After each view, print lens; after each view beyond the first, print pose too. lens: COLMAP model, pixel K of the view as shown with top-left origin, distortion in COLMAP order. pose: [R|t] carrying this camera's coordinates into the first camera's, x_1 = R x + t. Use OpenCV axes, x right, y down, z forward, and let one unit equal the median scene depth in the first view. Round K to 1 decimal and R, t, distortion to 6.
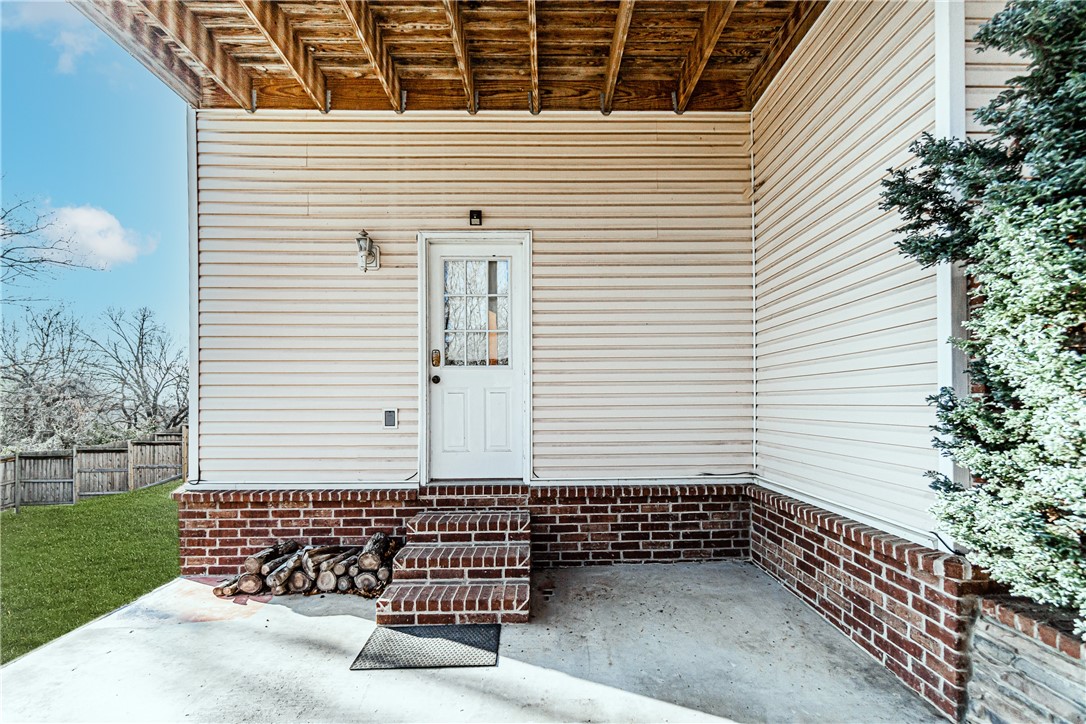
lens RADIAL K [[467.5, 0, 555.7], [0, 467.5, 406.6], [0, 0, 1]] dist [-0.005229, 0.001887]
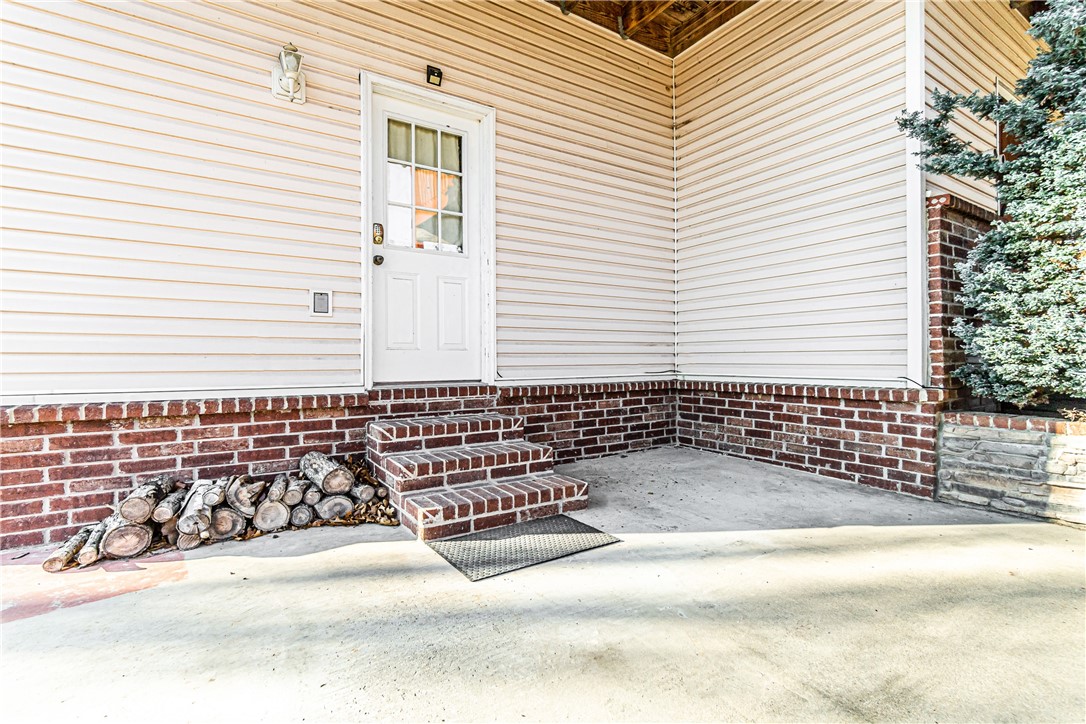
lens RADIAL K [[467.5, 0, 547.8], [0, 467.5, 357.3], [0, 0, 1]] dist [-0.005229, 0.001887]
pose [[0.863061, 0.011576, 0.504967, -0.471871], [-0.011772, 0.999927, -0.002803, 0.125940], [-0.504963, -0.003525, 0.863134, 0.176306]]
